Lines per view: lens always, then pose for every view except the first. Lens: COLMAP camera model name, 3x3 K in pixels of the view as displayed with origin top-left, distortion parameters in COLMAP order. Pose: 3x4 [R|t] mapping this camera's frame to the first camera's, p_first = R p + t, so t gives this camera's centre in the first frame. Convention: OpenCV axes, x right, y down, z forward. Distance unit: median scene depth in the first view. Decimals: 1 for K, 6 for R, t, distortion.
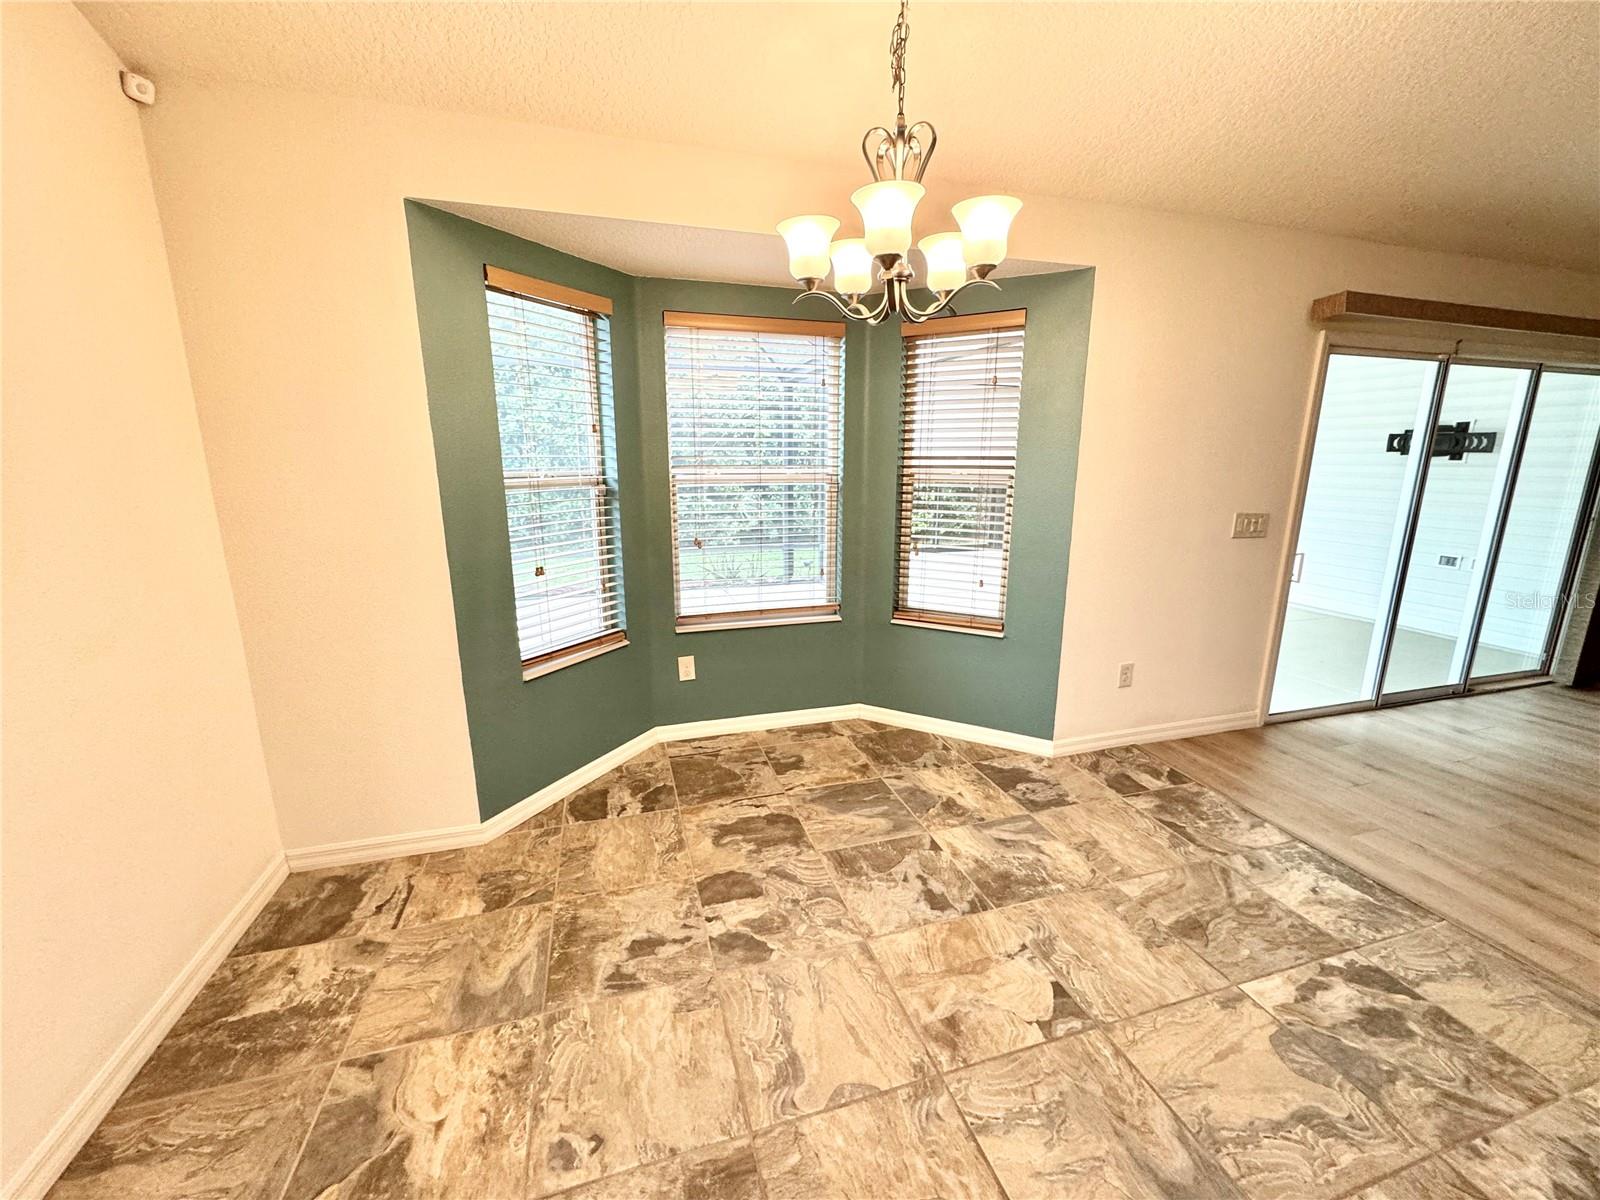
lens RADIAL K [[637.6, 0, 801.5], [0, 637.6, 596.0], [0, 0, 1]] dist [-0.001952, -0.000547]
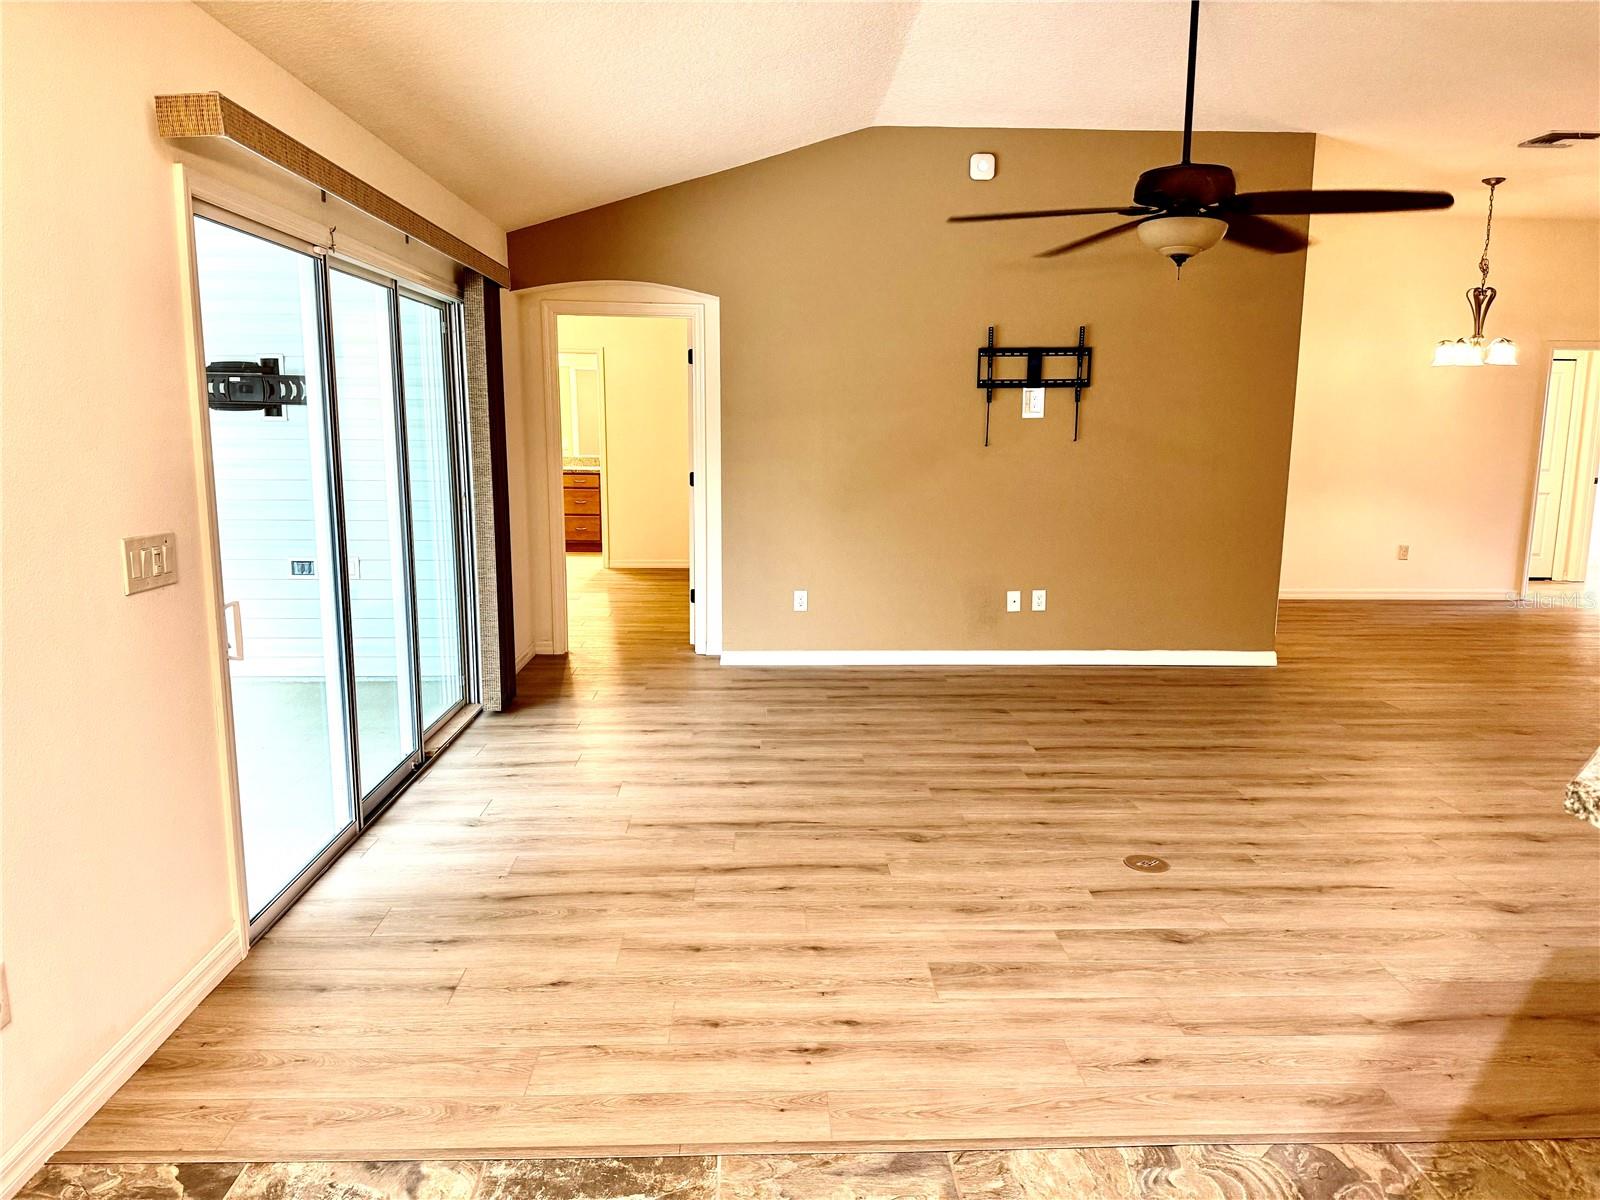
lens RADIAL K [[1144.2, 0, 797.7], [0, 1144.2, 596.0], [0, 0, 1]] dist [-0.000589, -0.002250]
pose [[0.261252, -0.156222, 0.952545, 0.031150], [0.206917, 0.972941, 0.102816, -0.066697], [-0.942832, 0.170237, 0.286508, 0.287220]]
